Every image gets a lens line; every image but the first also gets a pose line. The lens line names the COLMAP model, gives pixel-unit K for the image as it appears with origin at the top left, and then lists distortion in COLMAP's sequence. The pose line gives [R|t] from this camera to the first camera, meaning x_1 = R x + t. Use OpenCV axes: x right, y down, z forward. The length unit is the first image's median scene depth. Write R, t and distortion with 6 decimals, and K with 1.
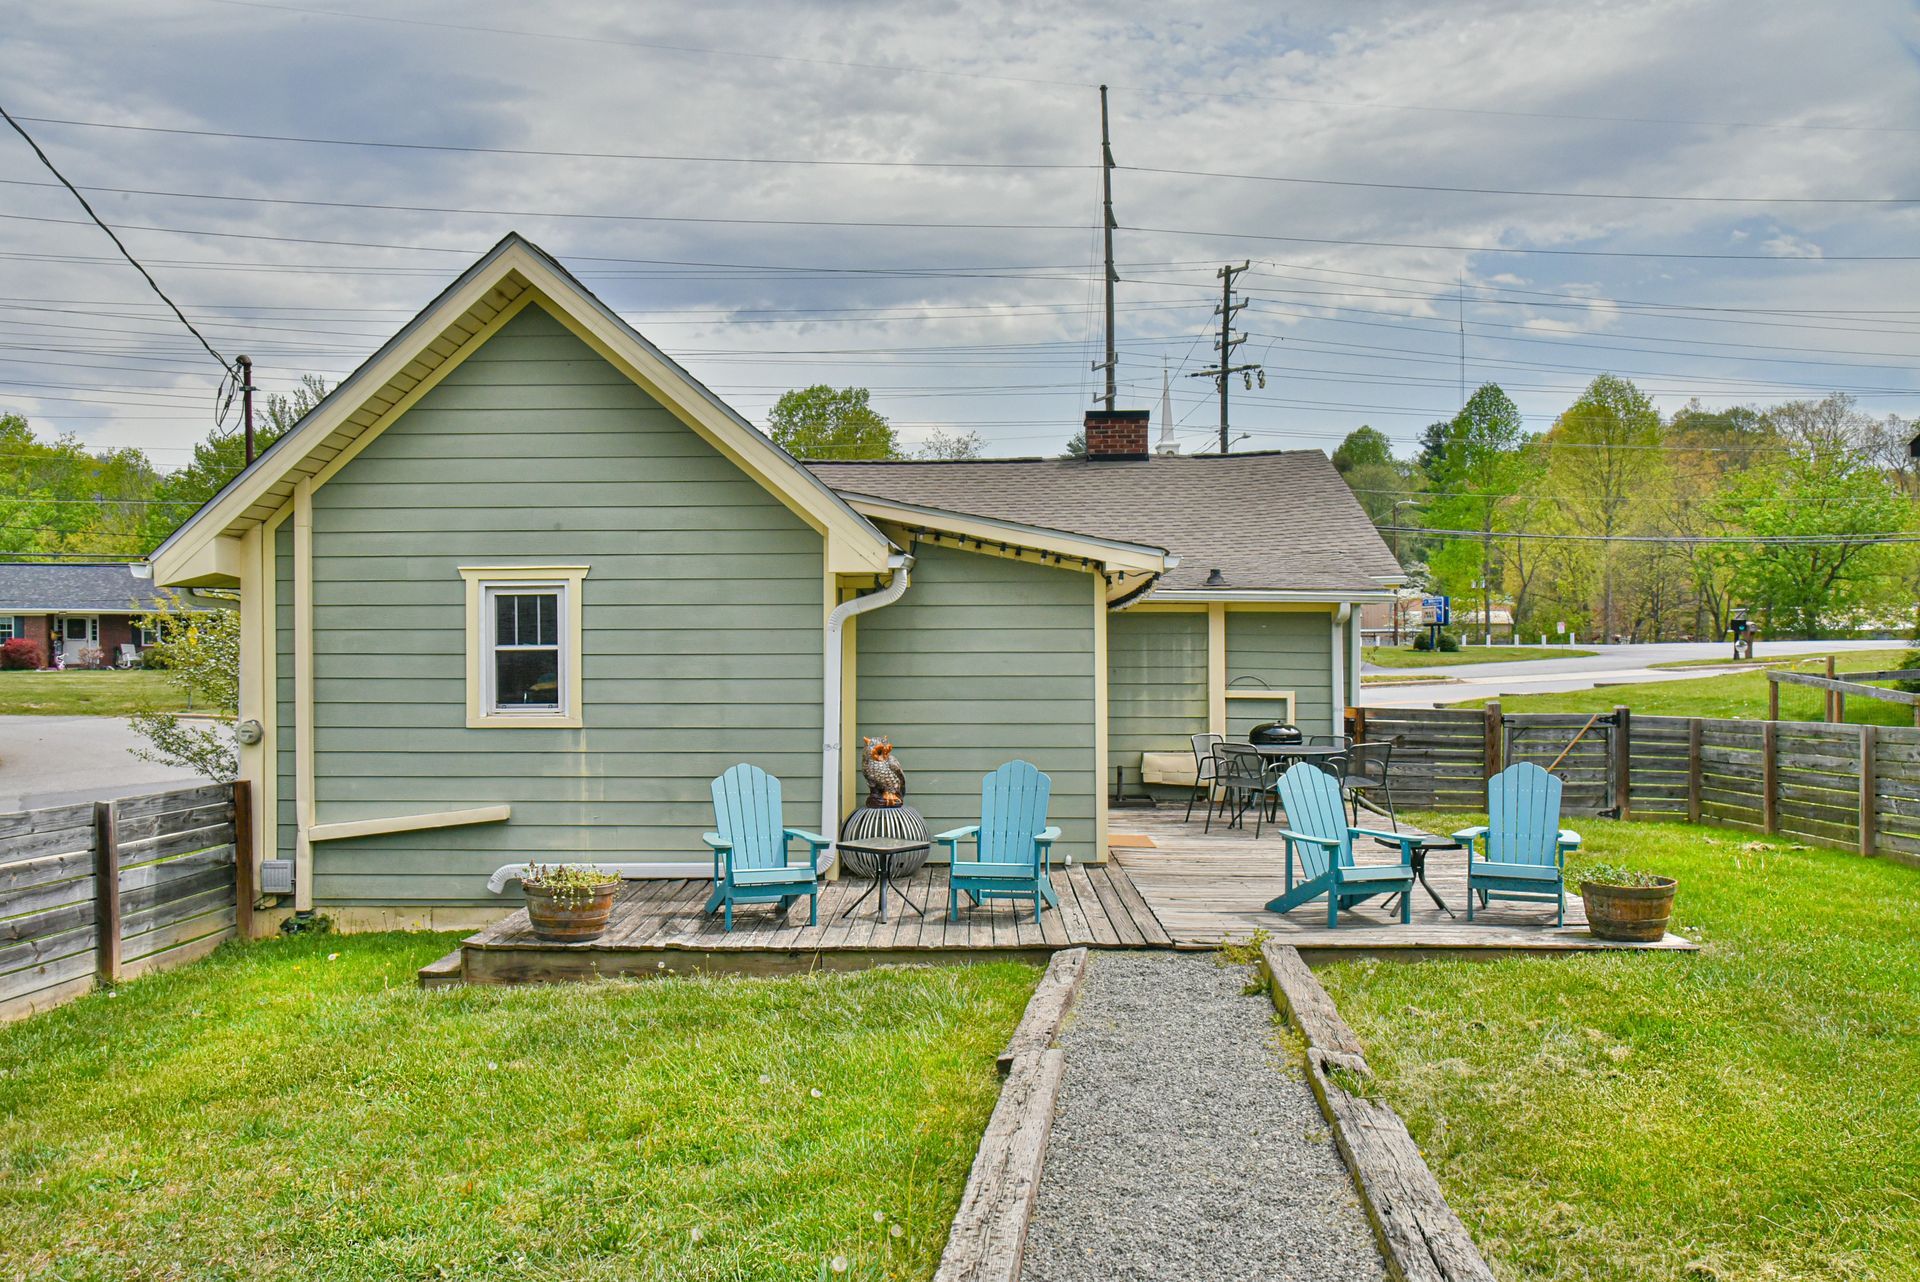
lens RADIAL K [[1547.4, 0, 956.4], [0, 1547.4, 687.1], [0, 0, 1]] dist [-0.056457, 0.092249]
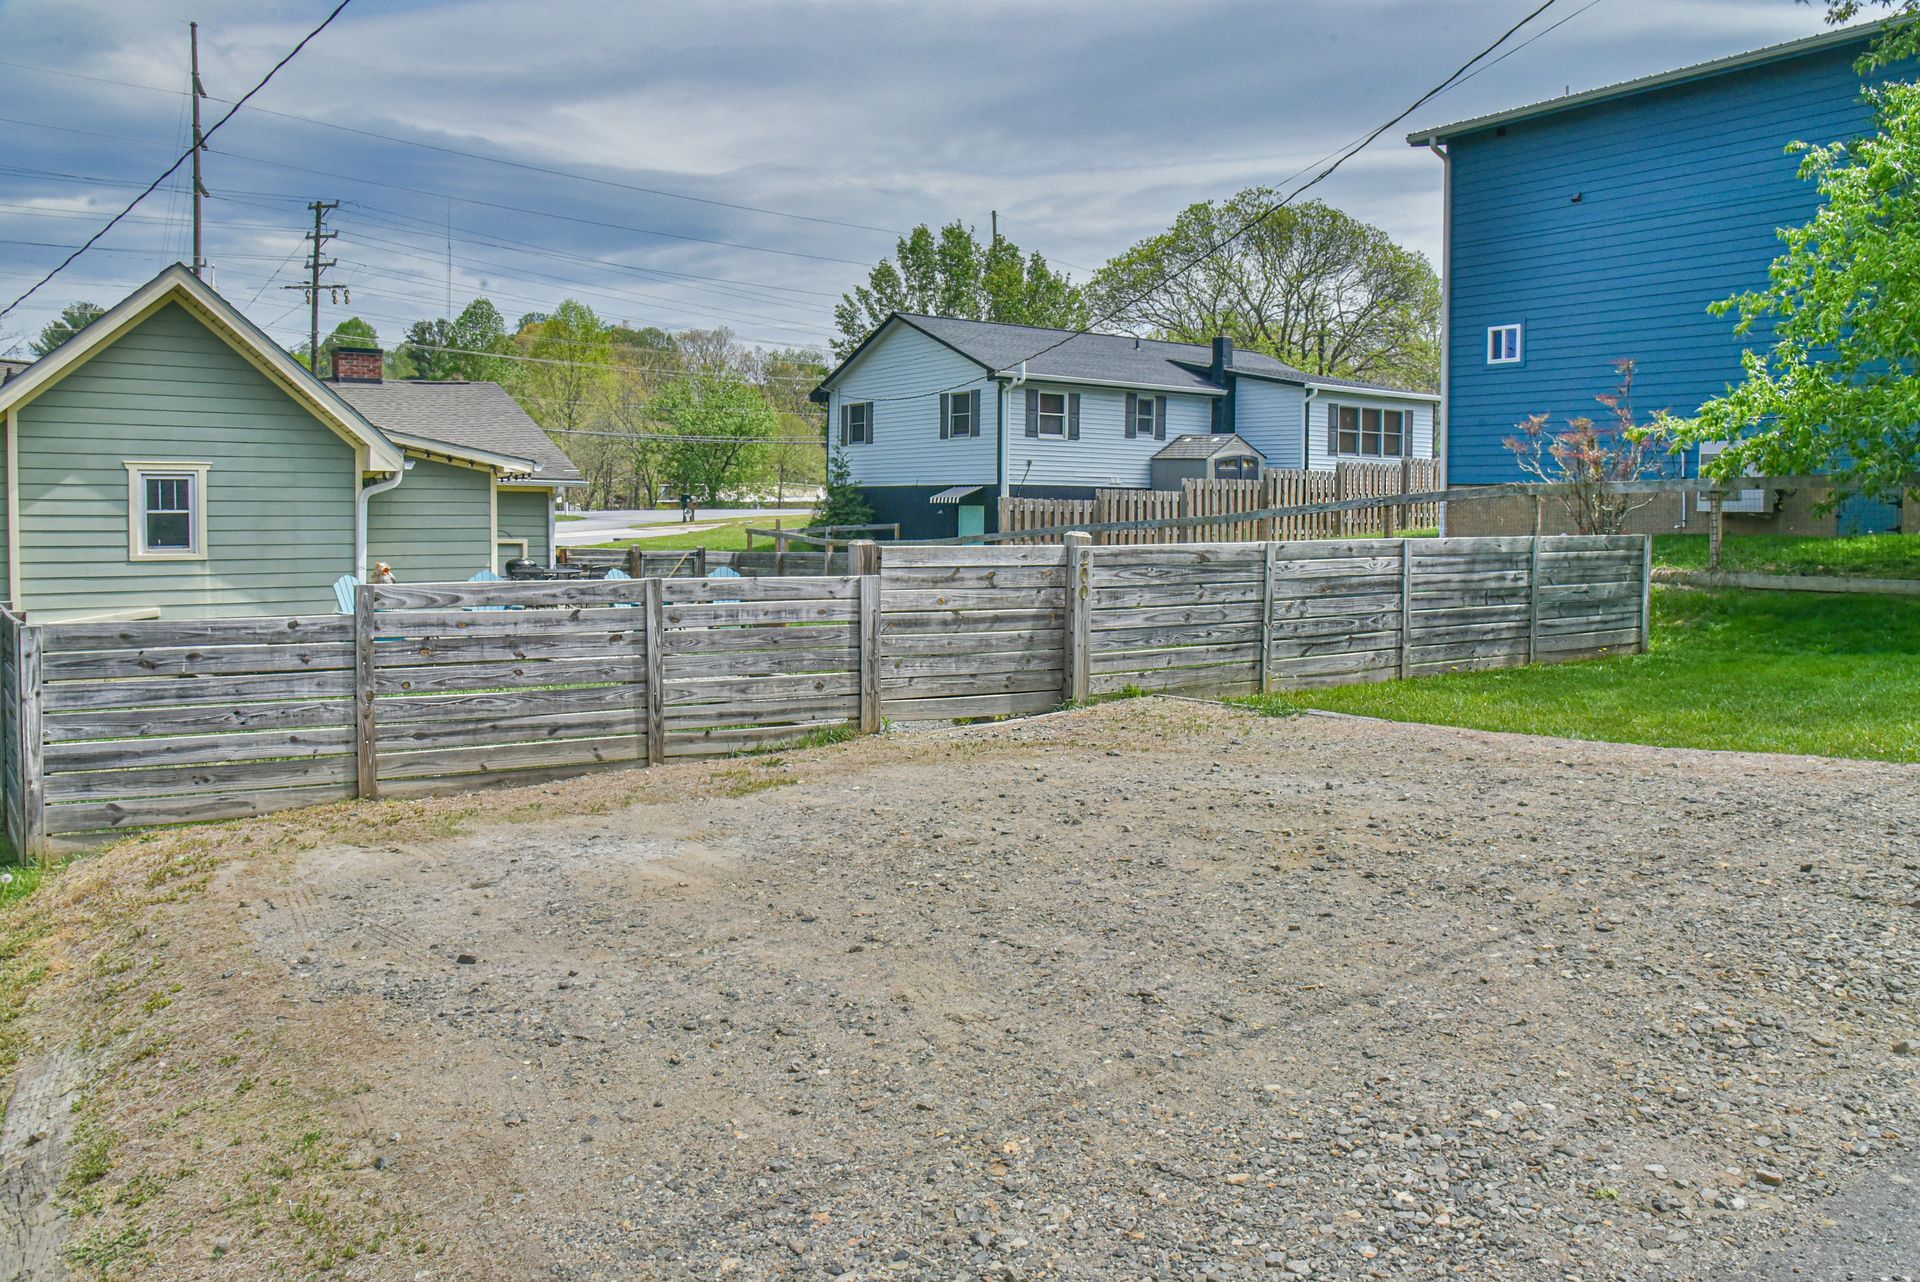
lens RADIAL K [[1547.4, 0, 956.4], [0, 1547.4, 687.1], [0, 0, 1]] dist [-0.056457, 0.092249]
pose [[0.762901, -0.068096, 0.642919, -0.682286], [0.012725, 0.995827, 0.090375, 0.023027], [-0.646390, -0.060766, 0.760584, -0.778710]]
